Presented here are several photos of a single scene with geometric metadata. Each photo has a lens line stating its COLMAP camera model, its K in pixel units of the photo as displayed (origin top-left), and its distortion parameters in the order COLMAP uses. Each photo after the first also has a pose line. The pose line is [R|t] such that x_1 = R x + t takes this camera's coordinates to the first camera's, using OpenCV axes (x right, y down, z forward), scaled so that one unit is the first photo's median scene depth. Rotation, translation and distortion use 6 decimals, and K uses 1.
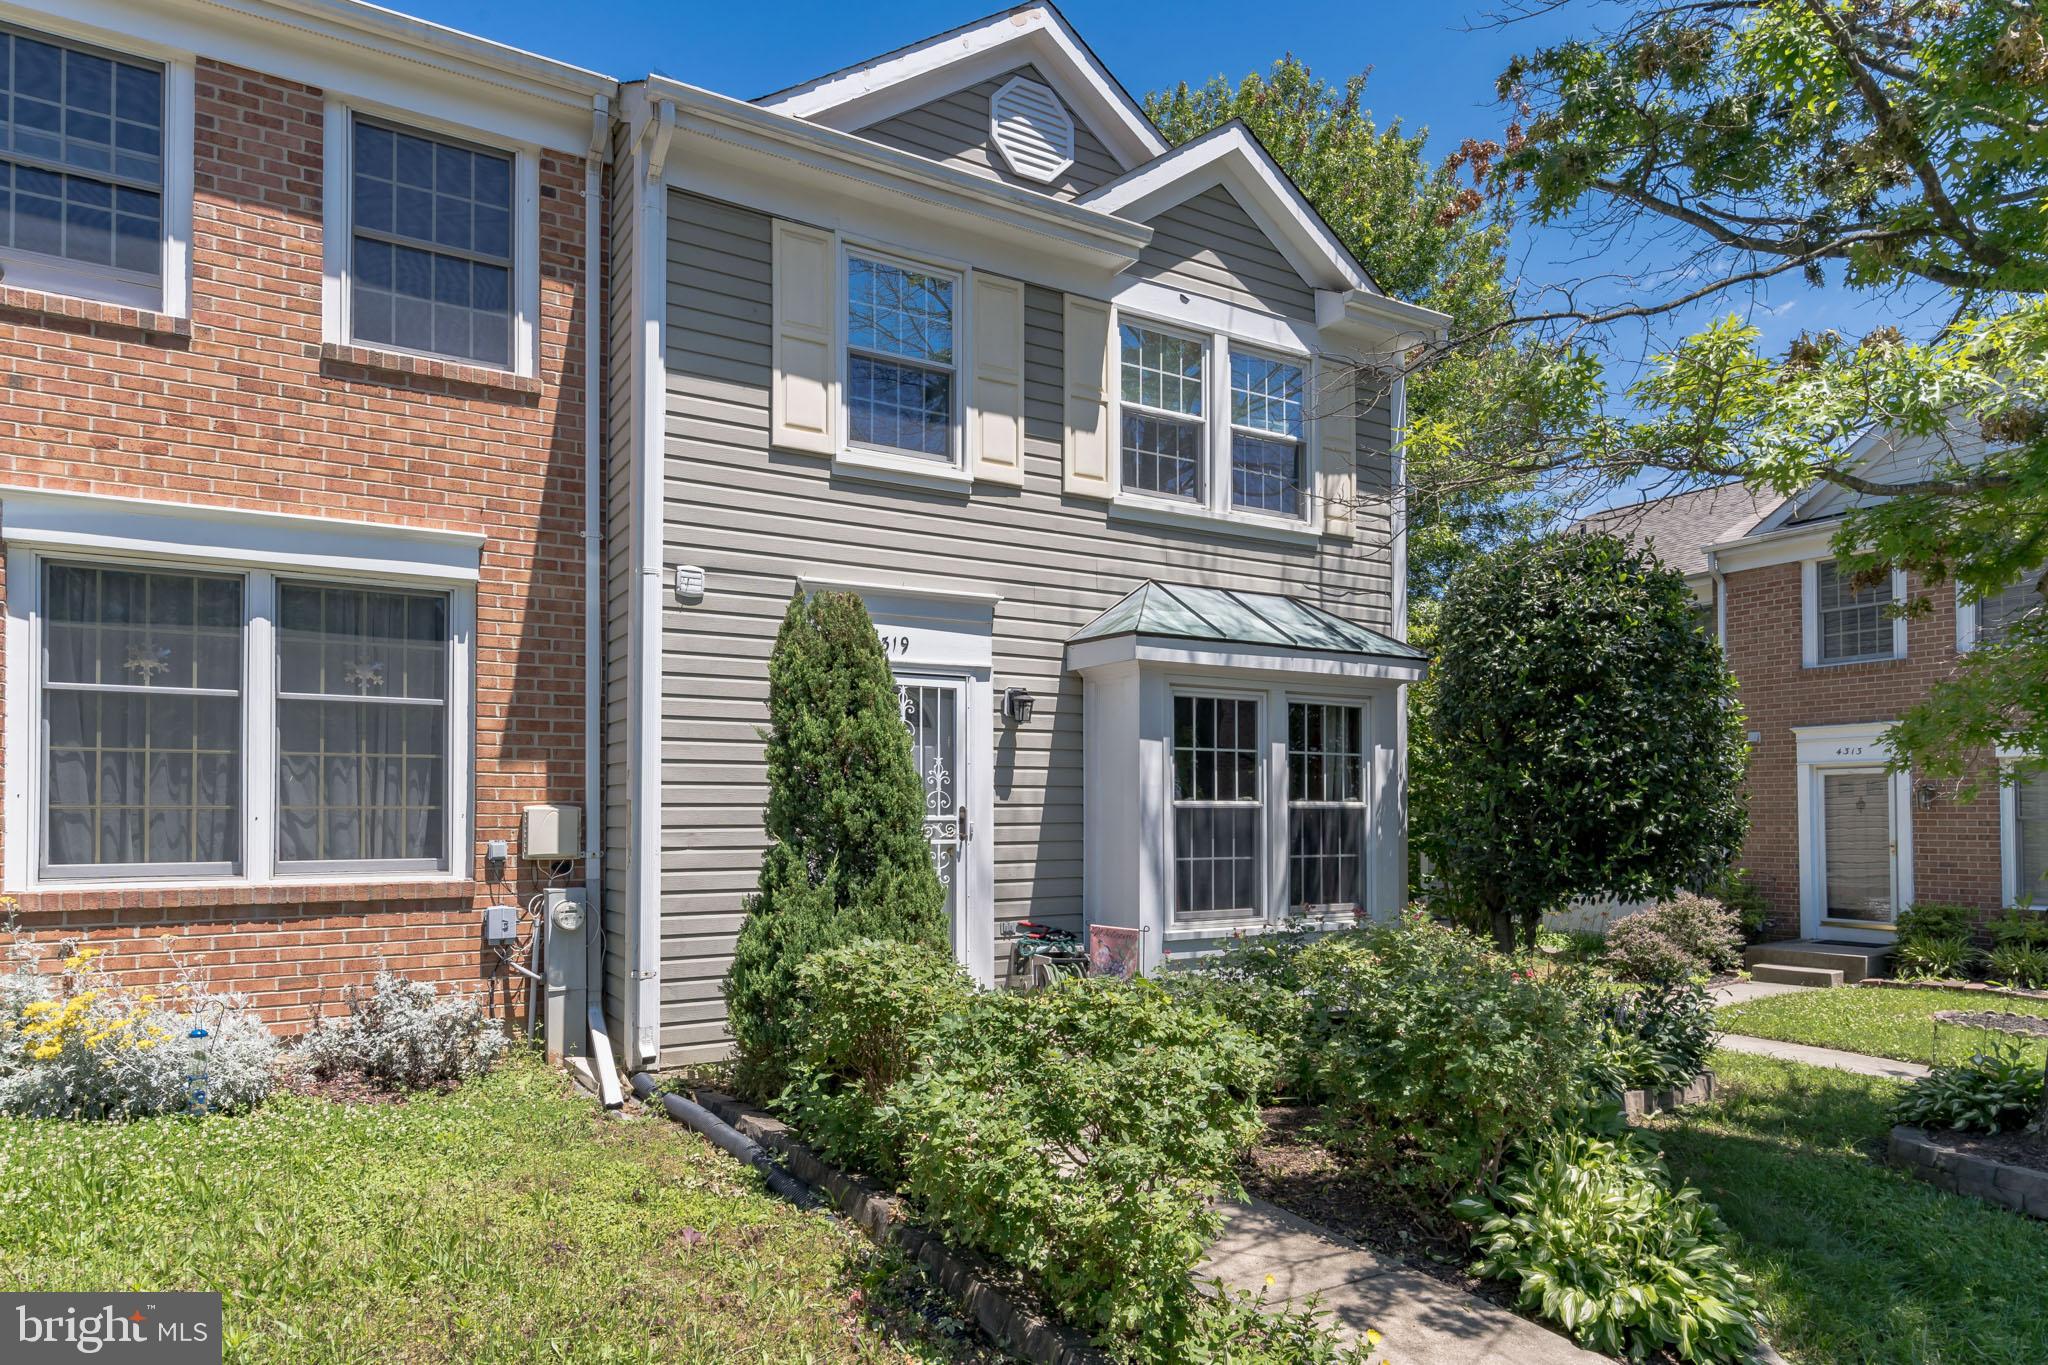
lens RADIAL K [[1166.8, 0, 1024.2], [0, 1166.8, 797.6], [0, 0, 1]] dist [-0.004764, -0.001453]
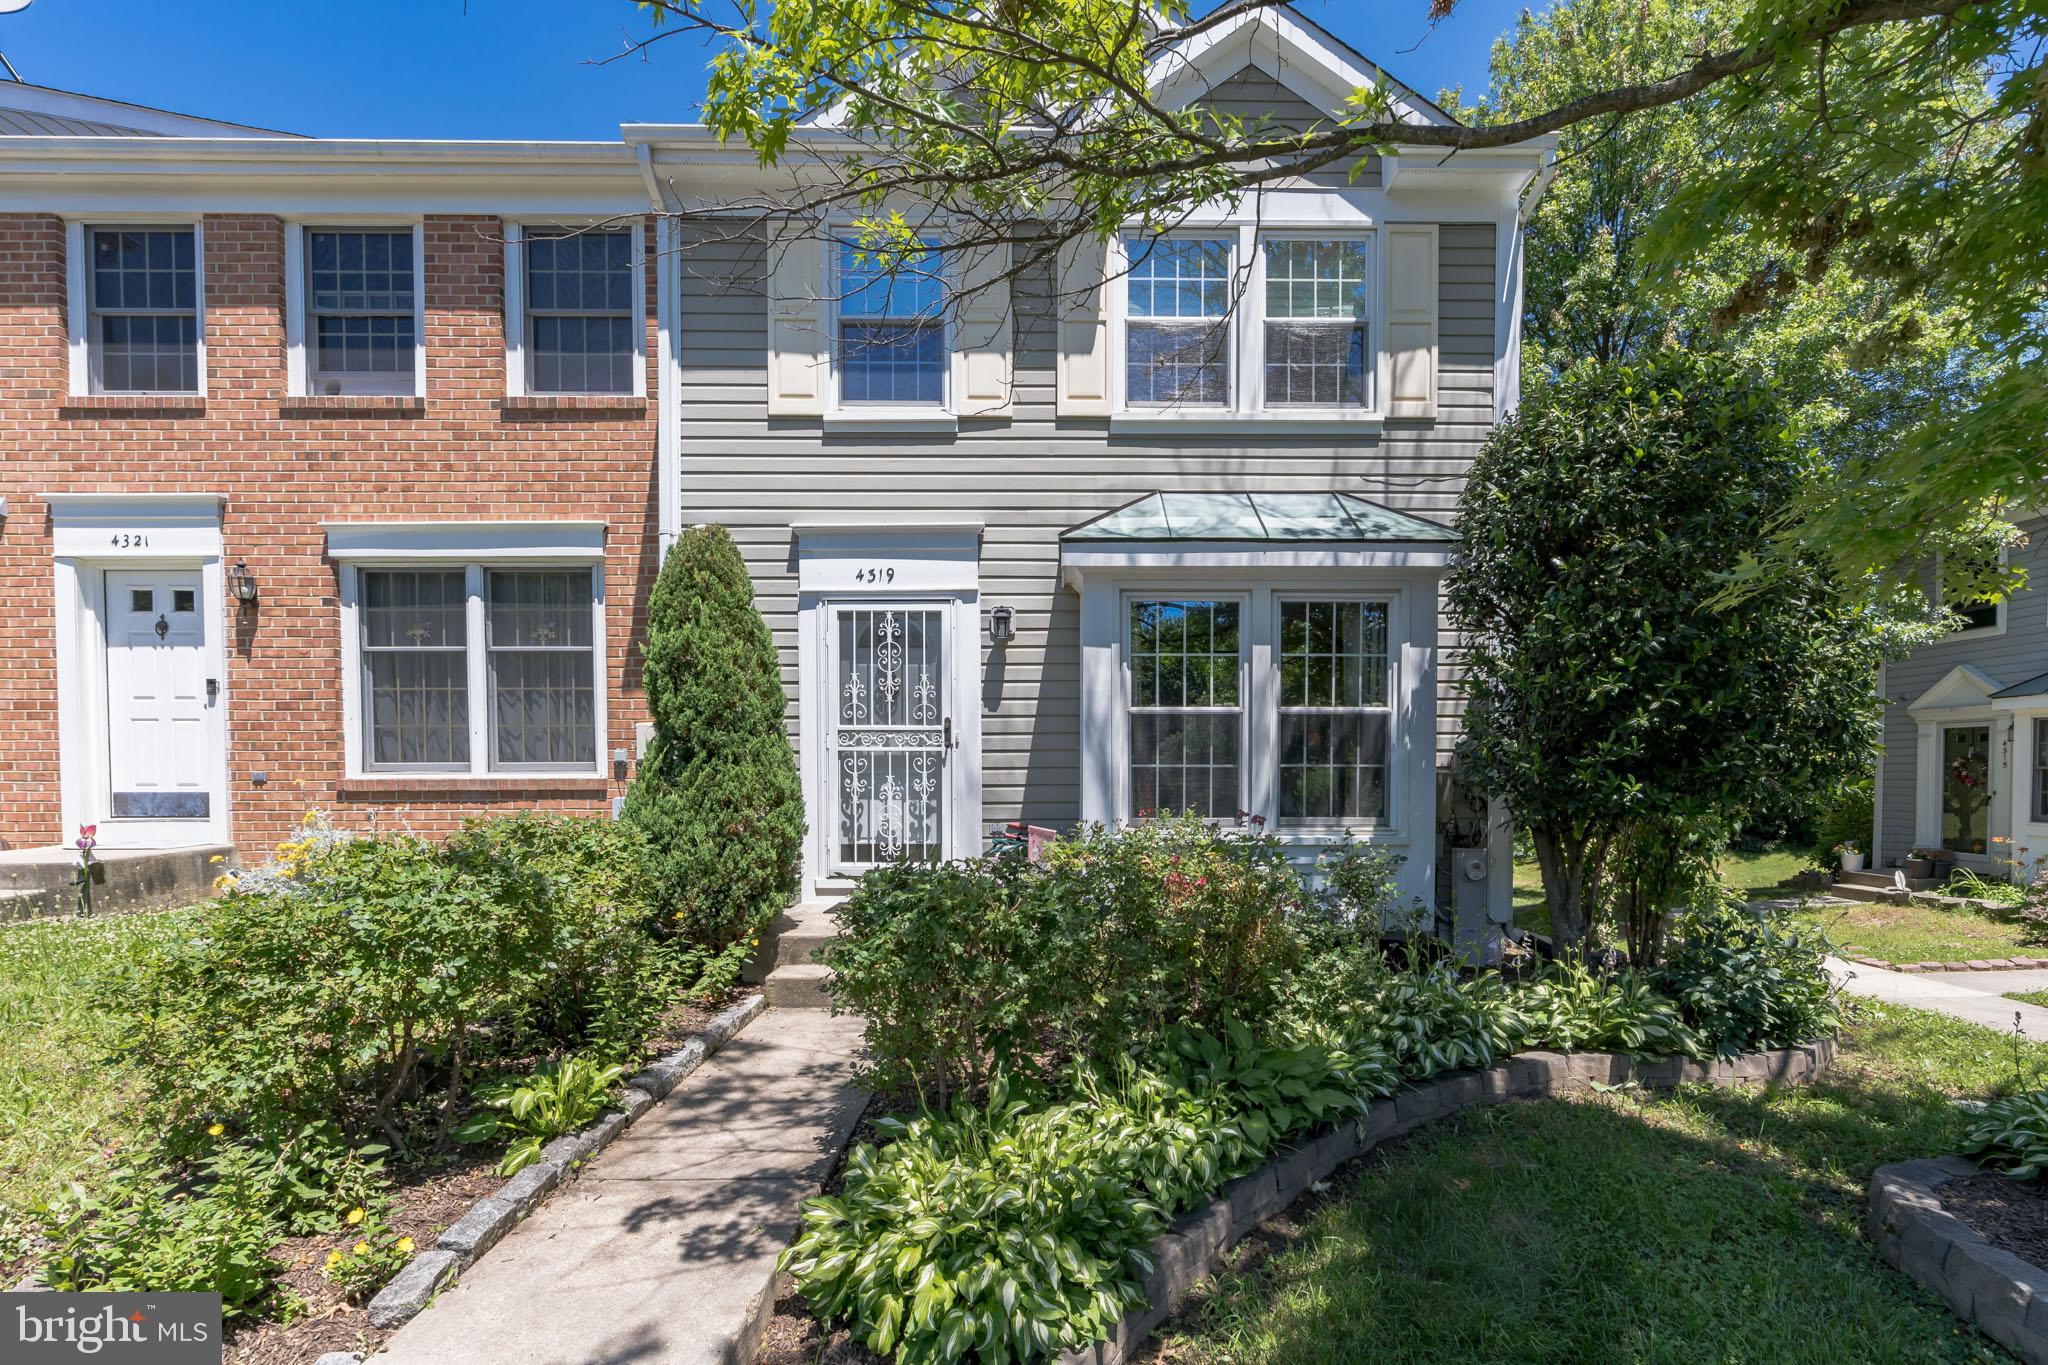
lens RADIAL K [[942.9, 0, 1024.2], [0, 942.9, 793.4], [0, 0, 1]] dist [-0.015036, 0.000049]
pose [[0.876560, 0.014270, -0.481082, 0.438391], [0.008668, 0.998930, 0.045424, 0.039122], [0.481215, -0.043987, 0.875498, 0.242794]]
